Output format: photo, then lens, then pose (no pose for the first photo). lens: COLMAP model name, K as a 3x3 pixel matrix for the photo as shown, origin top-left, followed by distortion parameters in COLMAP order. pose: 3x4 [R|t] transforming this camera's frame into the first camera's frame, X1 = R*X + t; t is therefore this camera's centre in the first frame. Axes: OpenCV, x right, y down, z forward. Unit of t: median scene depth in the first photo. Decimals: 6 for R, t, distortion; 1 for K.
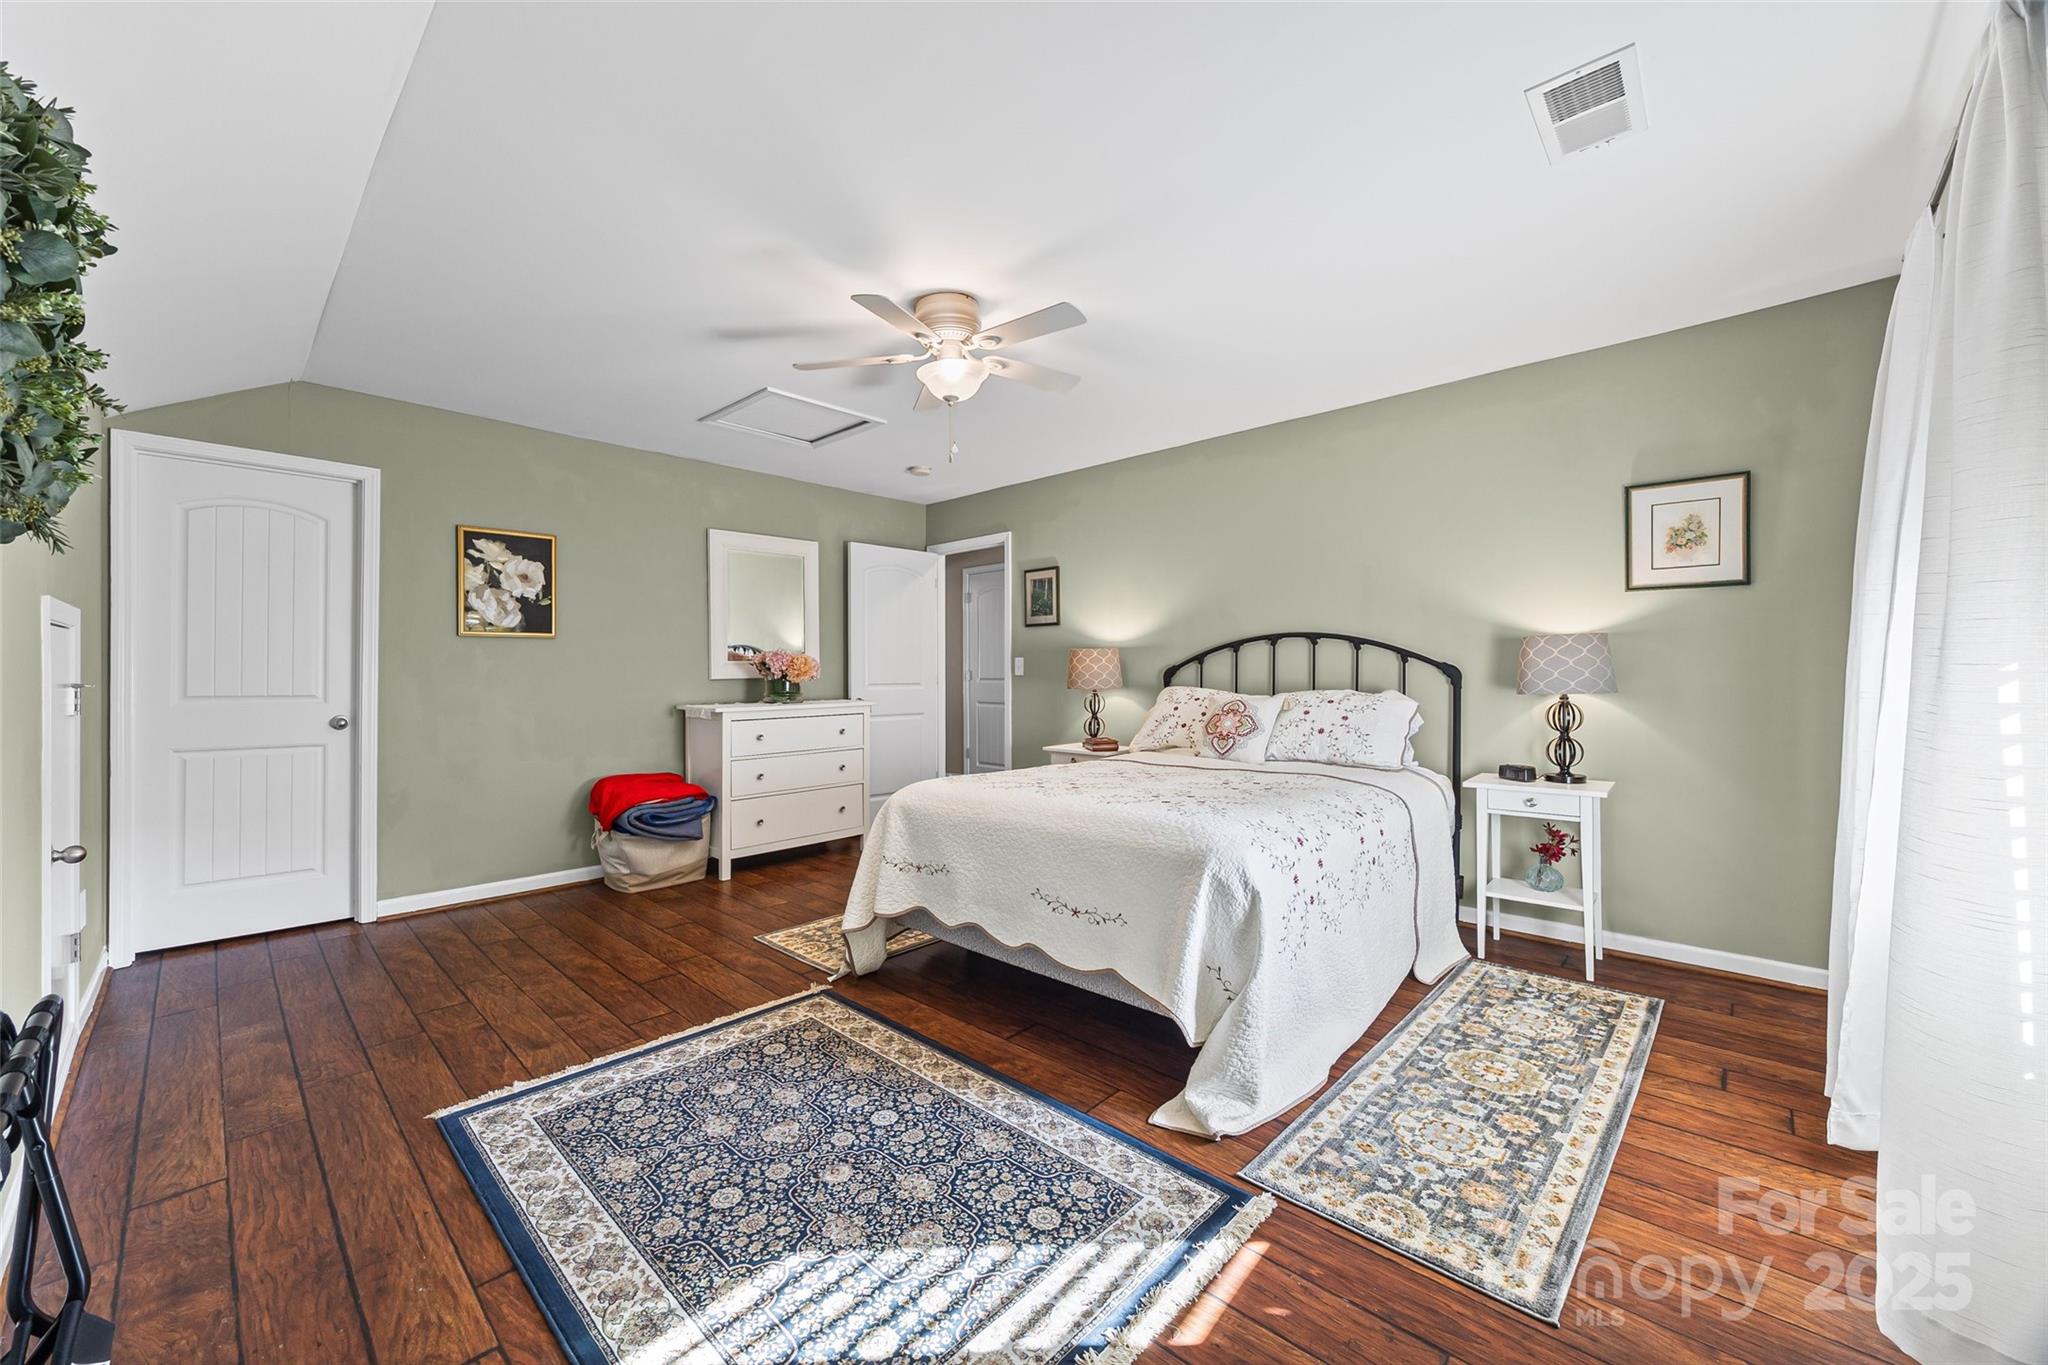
lens RADIAL K [[793.1, 0, 1018.3], [0, 793.1, 675.4], [0, 0, 1]] dist [0.000543, -0.000073]
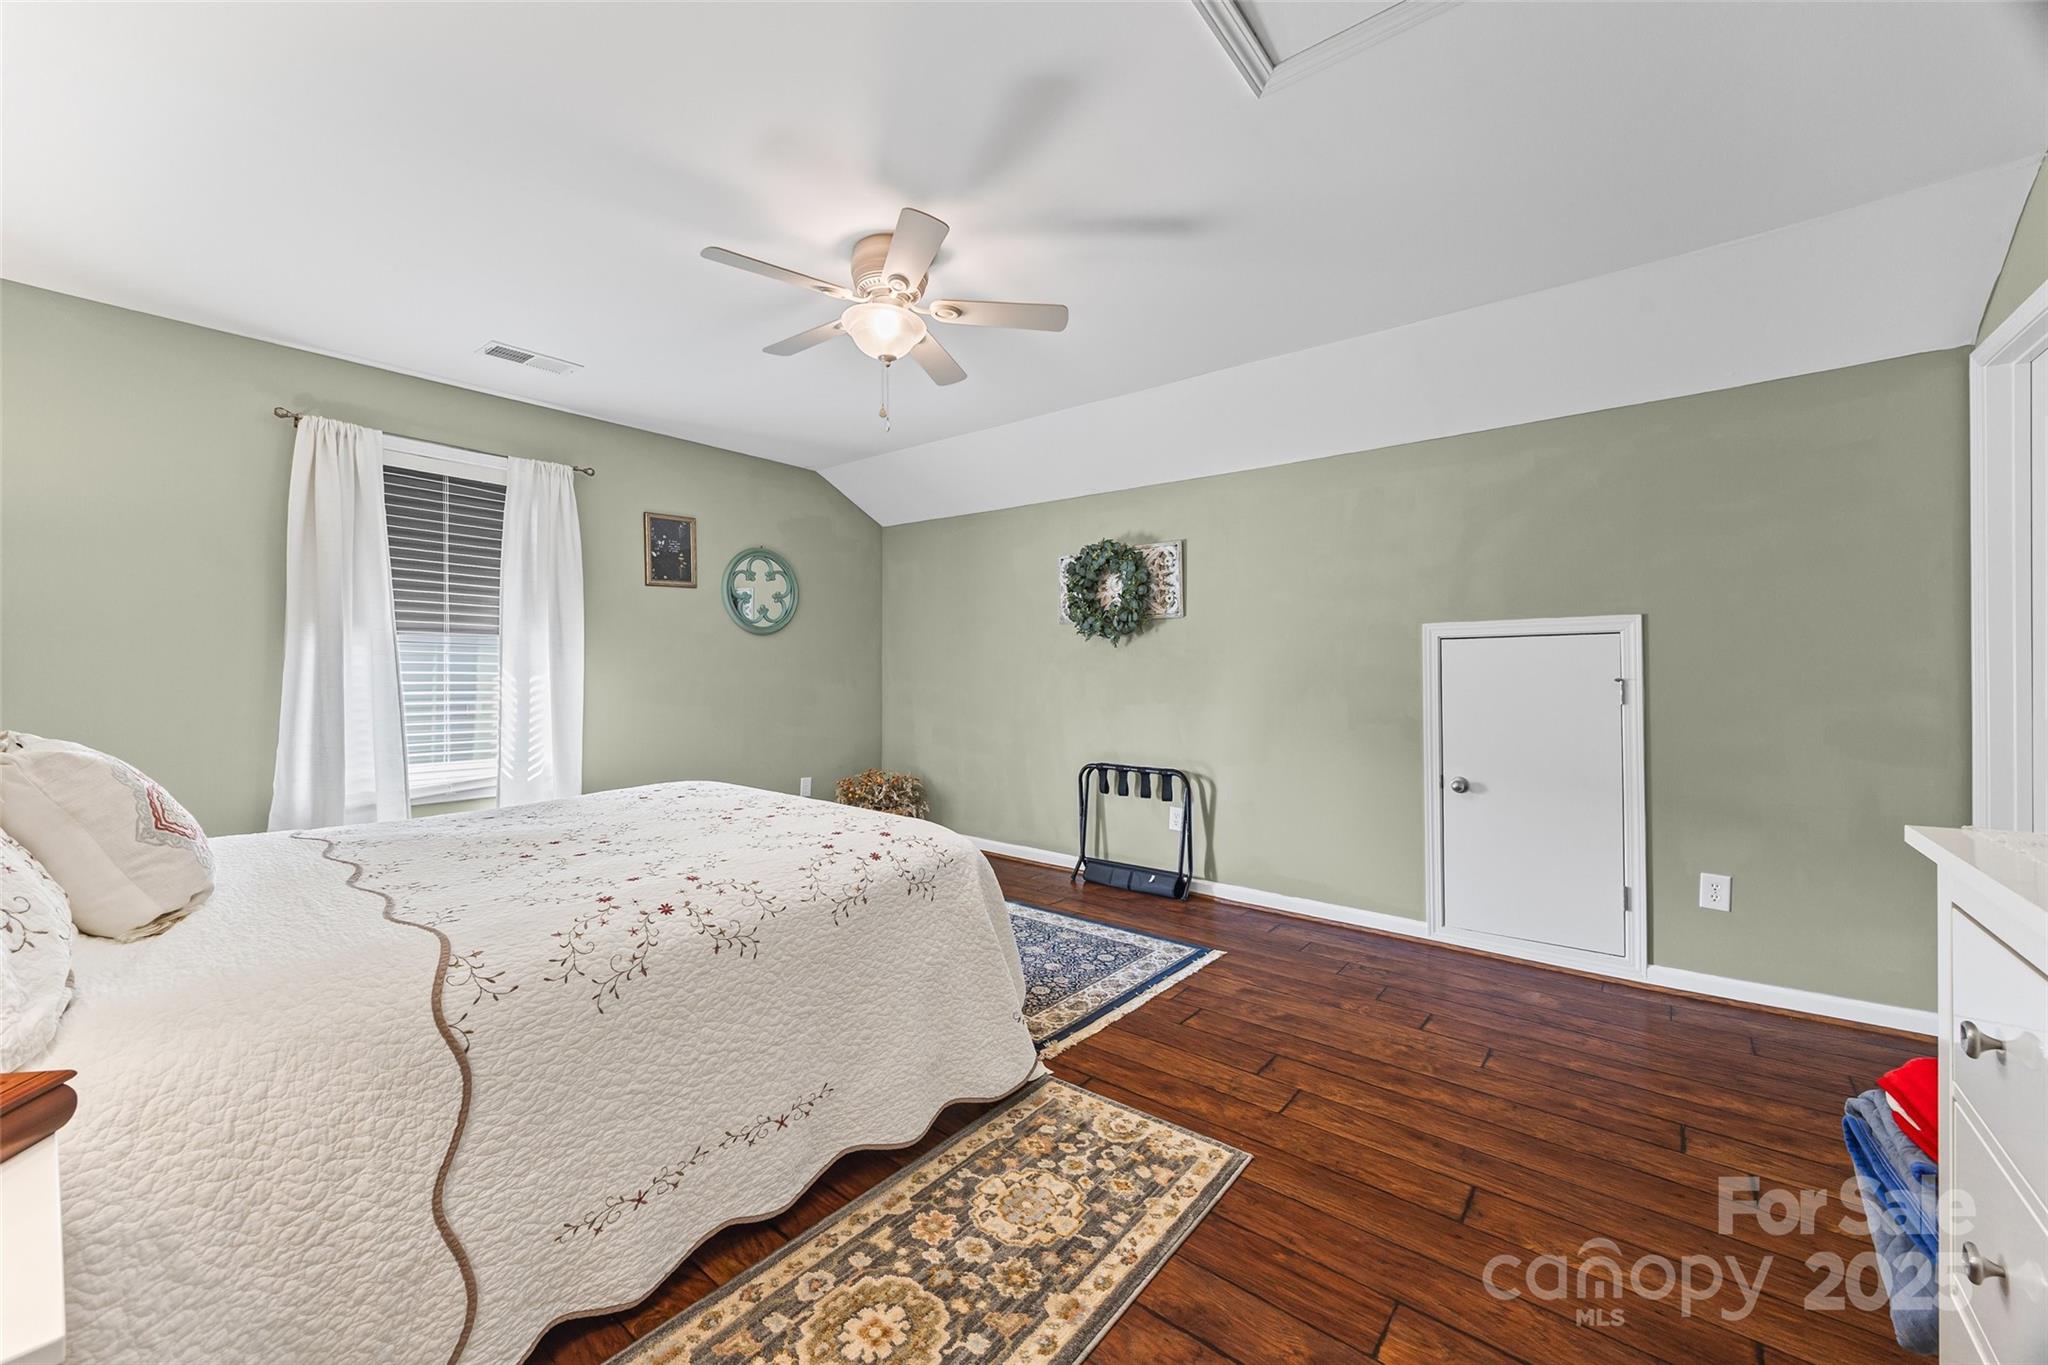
lens RADIAL K [[793.1, 0, 1028.1], [0, 793.1, 675.8], [0, 0, 1]] dist [0.000543, -0.000073]
pose [[-0.996873, -0.000490, -0.079015, -0.194513], [-0.000776, 0.999993, 0.003577, -0.000419], [0.079013, 0.003628, -0.996867, 2.162229]]
